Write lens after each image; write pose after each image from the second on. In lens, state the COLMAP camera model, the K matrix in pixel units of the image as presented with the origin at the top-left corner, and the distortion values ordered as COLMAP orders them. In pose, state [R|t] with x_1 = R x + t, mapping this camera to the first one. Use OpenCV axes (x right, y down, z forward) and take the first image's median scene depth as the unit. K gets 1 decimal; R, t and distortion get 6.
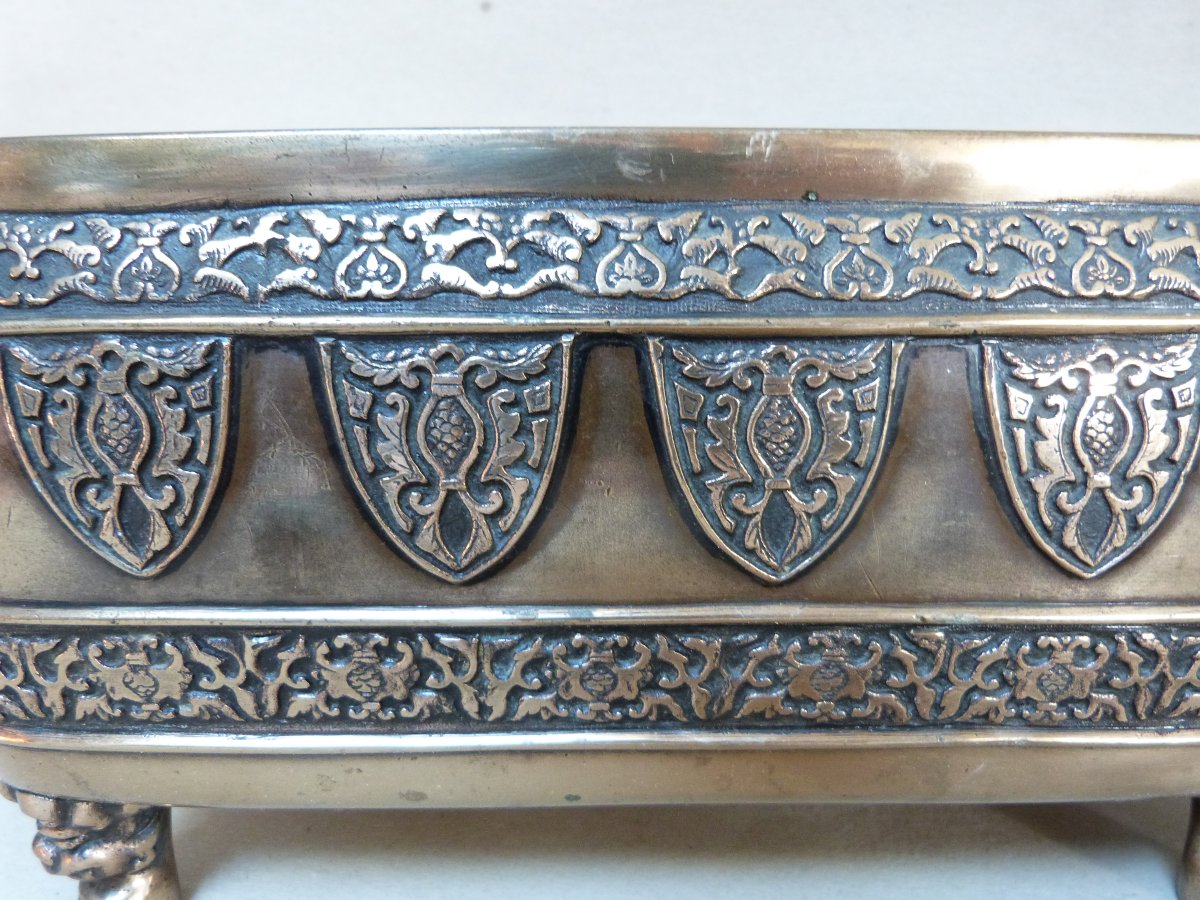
lens RADIAL K [[852.1, 0, 600.0], [0, 852.1, 450.0], [0, 0, 1]] dist [-0.030166, -0.000756]
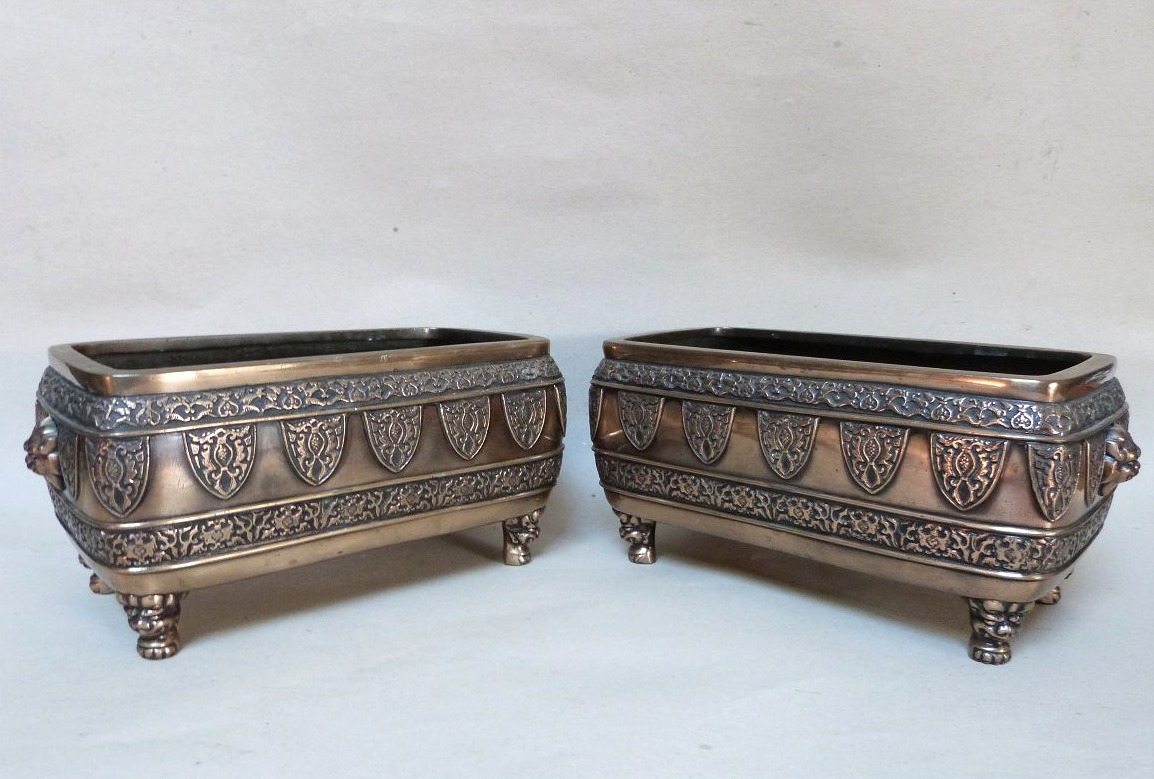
lens RADIAL K [[898.1, 0, 578.5], [0, 898.1, 403.8], [0, 0, 1]] dist [0.003578, -0.000169]
pose [[0.768983, -0.100122, 0.631380, -1.654881], [0.133665, 0.991011, -0.005645, -0.014190], [-0.625139, 0.088734, 0.775453, -2.610620]]
